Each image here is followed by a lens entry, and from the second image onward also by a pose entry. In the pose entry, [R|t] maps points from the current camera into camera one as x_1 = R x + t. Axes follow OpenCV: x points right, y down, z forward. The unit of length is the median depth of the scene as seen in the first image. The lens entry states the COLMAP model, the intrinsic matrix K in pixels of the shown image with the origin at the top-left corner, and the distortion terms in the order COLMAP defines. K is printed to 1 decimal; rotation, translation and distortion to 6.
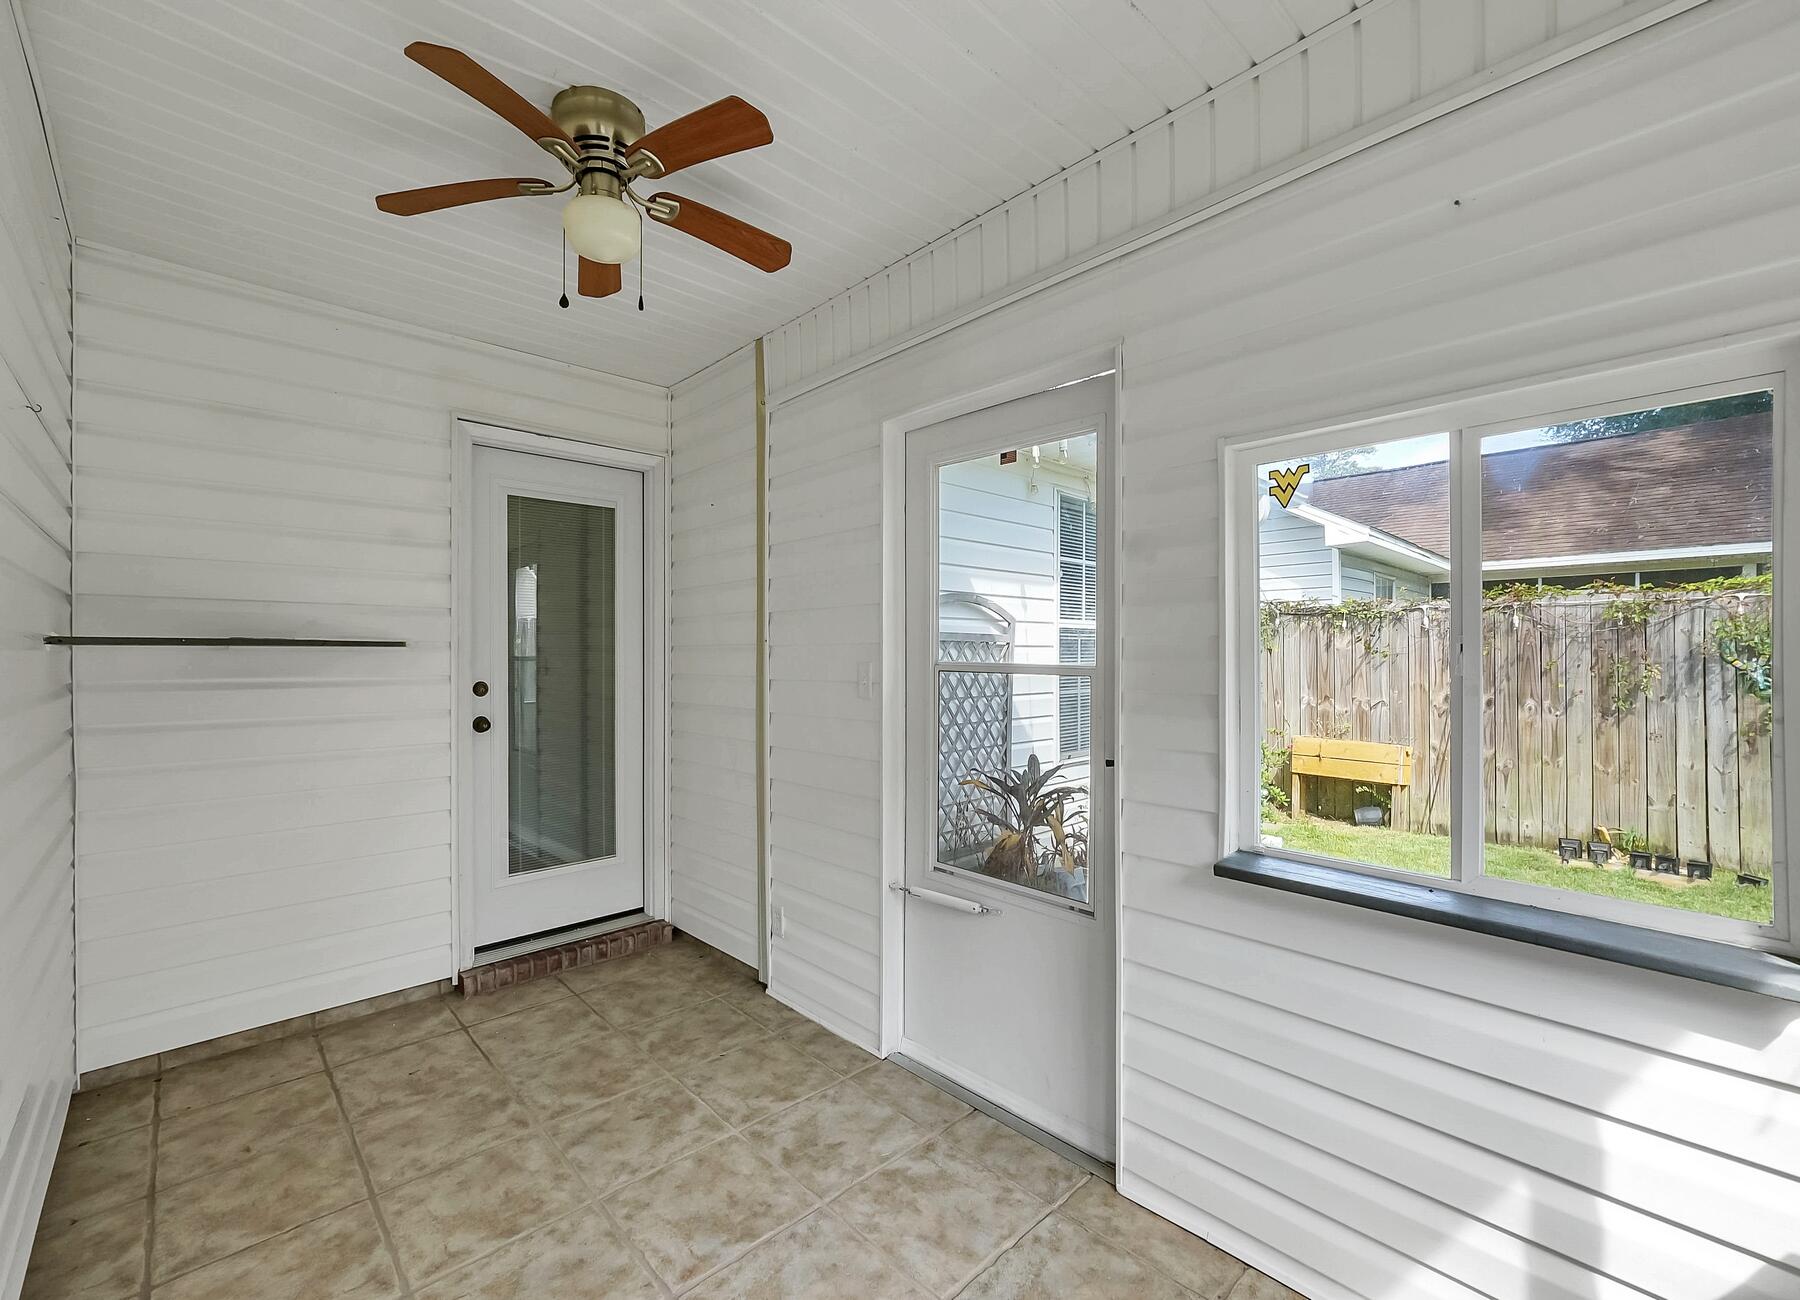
lens RADIAL K [[753.2, 0, 903.0], [0, 753.2, 649.0], [0, 0, 1]] dist [-0.018517, 0.006589]
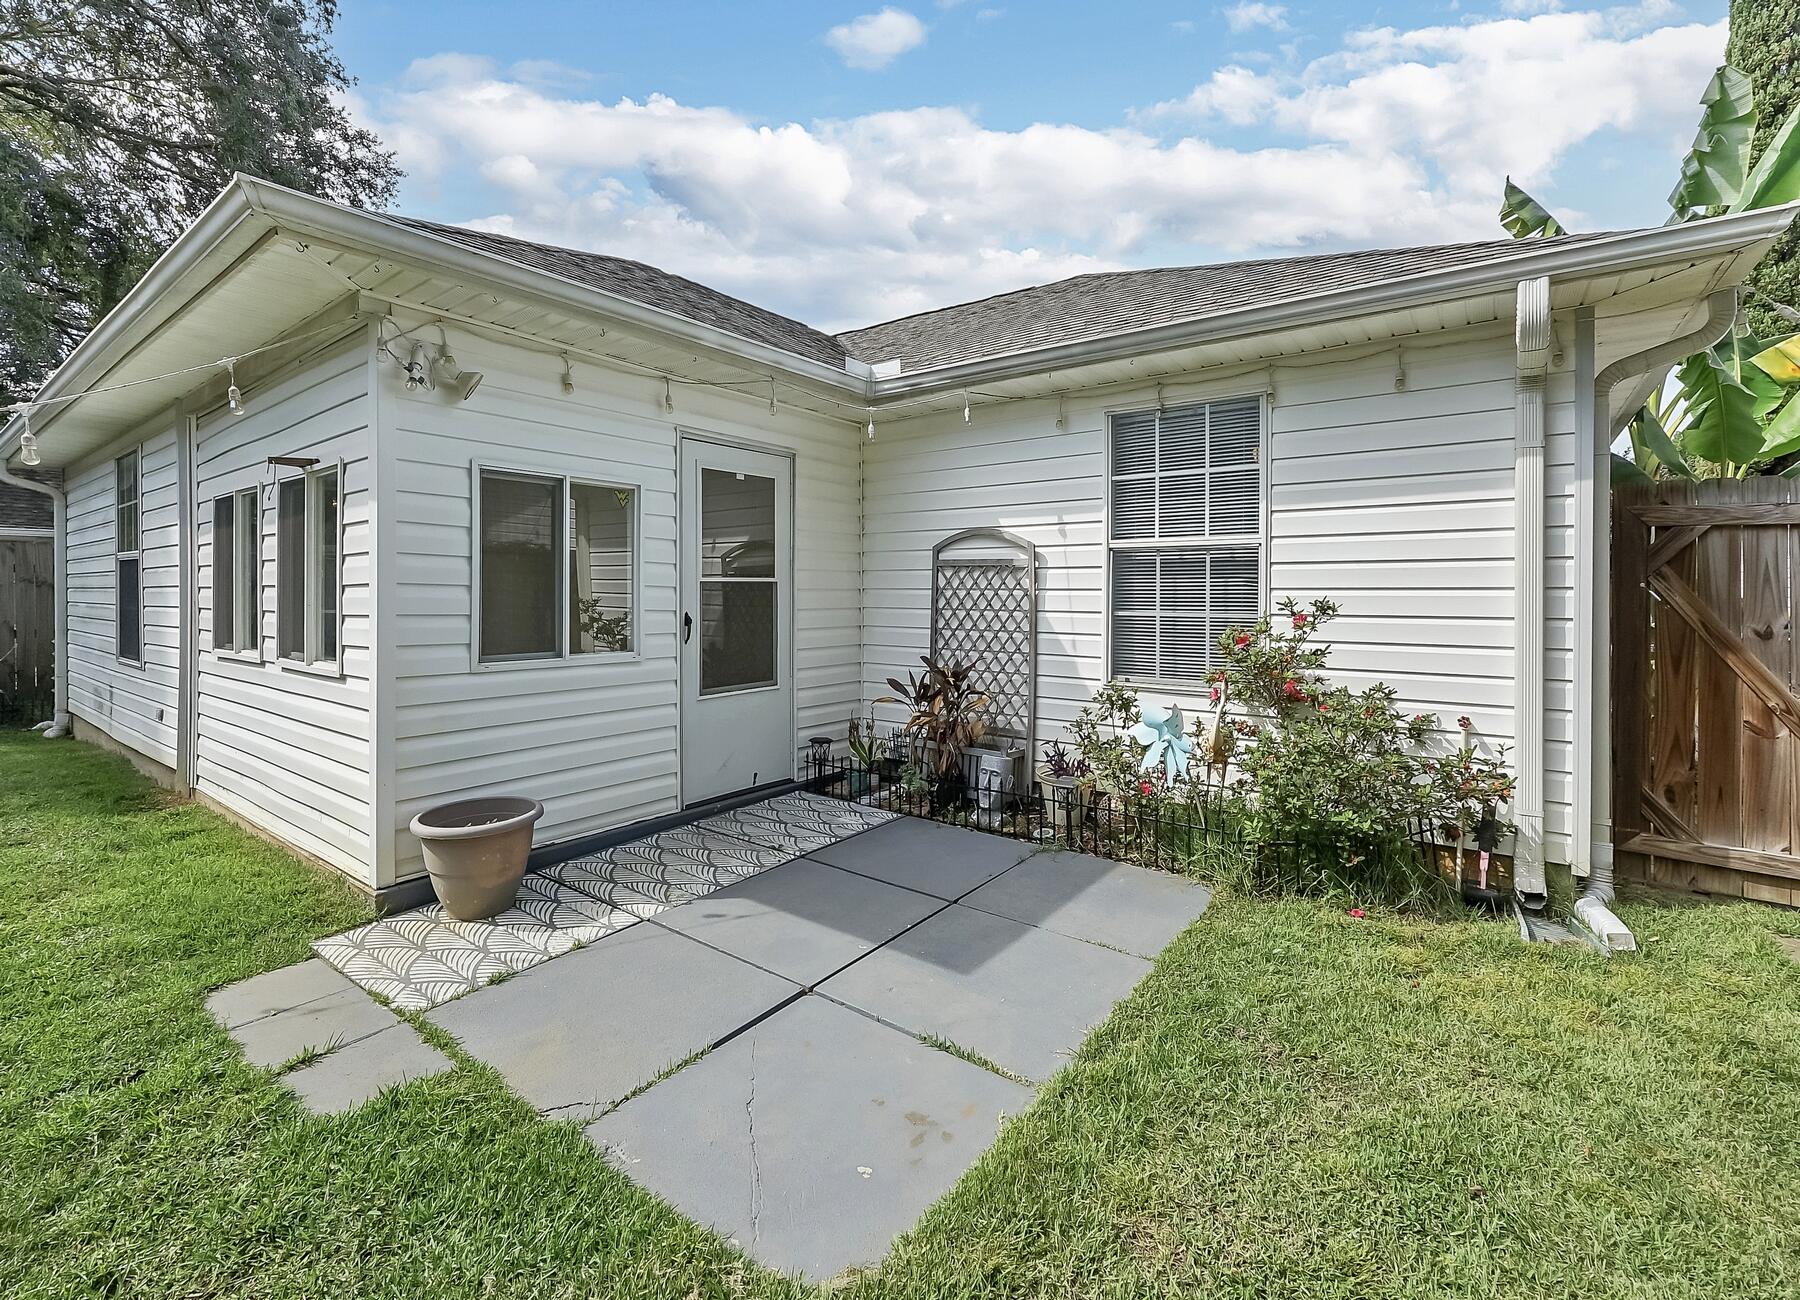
lens RADIAL K [[792.1, 0, 905.5], [0, 792.1, 599.9], [0, 0, 1]] dist [-0.000107, 0.000127]
pose [[0.154528, 0.002707, -0.987985, 0.976726], [-0.003477, 0.999992, 0.002196, 0.031576], [0.987982, 0.003096, 0.154536, 0.464989]]
